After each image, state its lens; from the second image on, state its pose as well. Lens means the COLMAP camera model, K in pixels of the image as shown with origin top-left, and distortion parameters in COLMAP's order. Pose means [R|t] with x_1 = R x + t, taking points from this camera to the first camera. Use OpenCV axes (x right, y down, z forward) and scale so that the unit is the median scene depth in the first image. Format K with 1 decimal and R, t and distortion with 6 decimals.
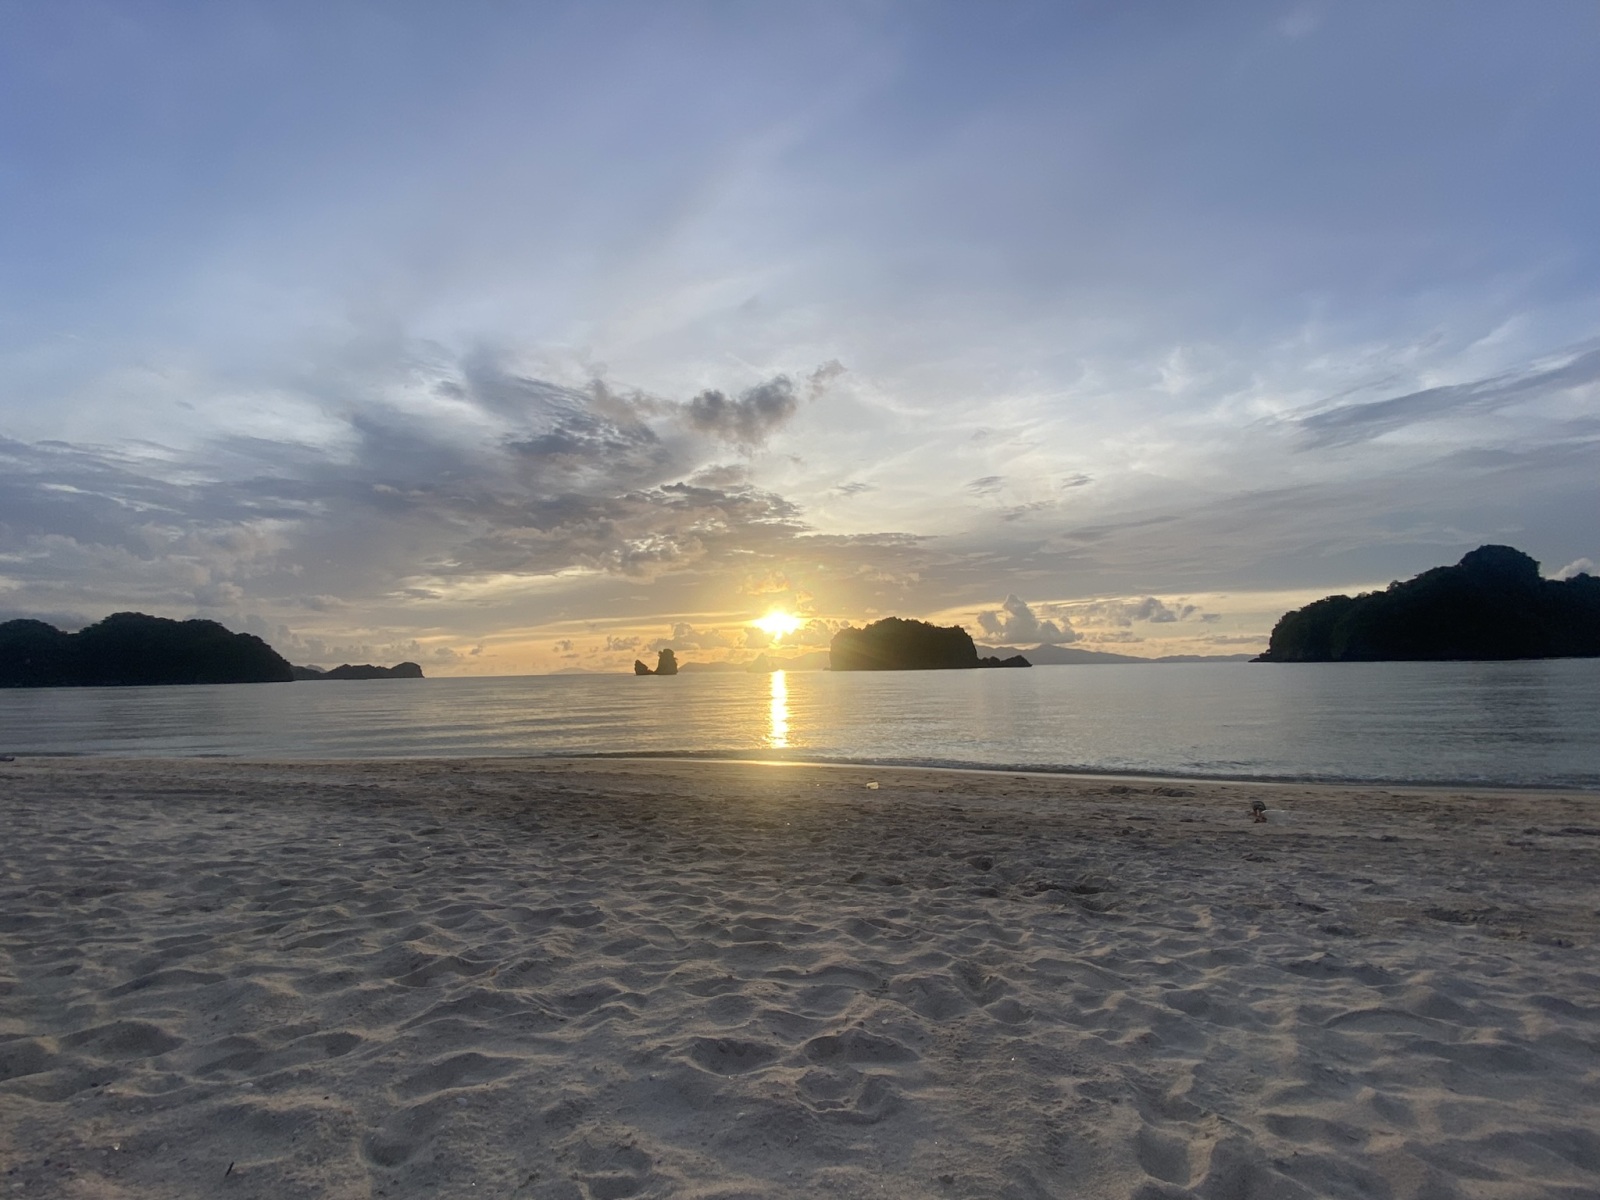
lens RADIAL K [[755.2, 0, 800.0], [0, 755.2, 600.0], [0, 0, 1]] dist [-0.000213, 0.000000]
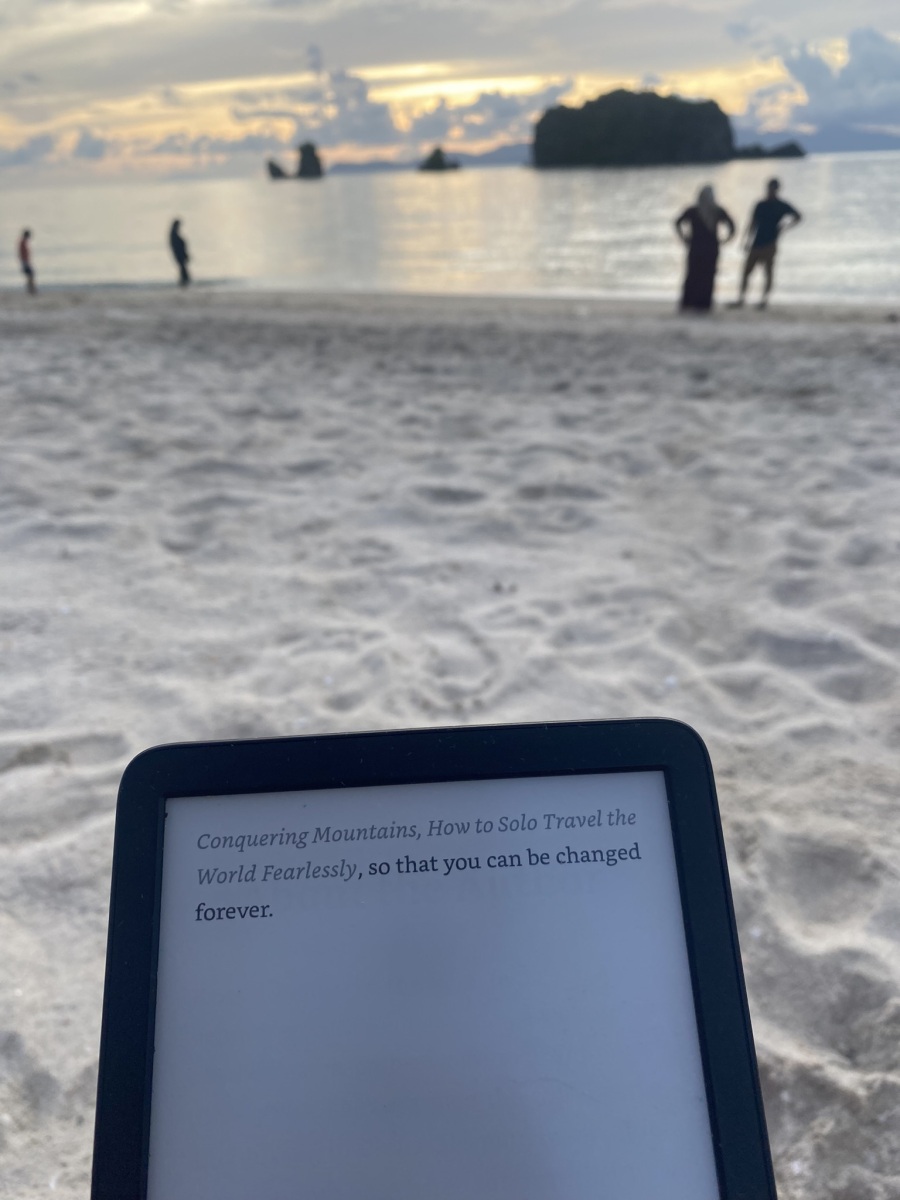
lens RADIAL K [[997.3, 0, 450.0], [0, 997.3, 600.0], [0, 0, 1]] dist [0.013946, 0.000954]
pose [[0.999349, -0.001544, -0.036054, -0.027252], [0.018238, 0.883699, 0.467700, 0.031263], [0.031138, -0.468053, 0.883151, -0.323352]]
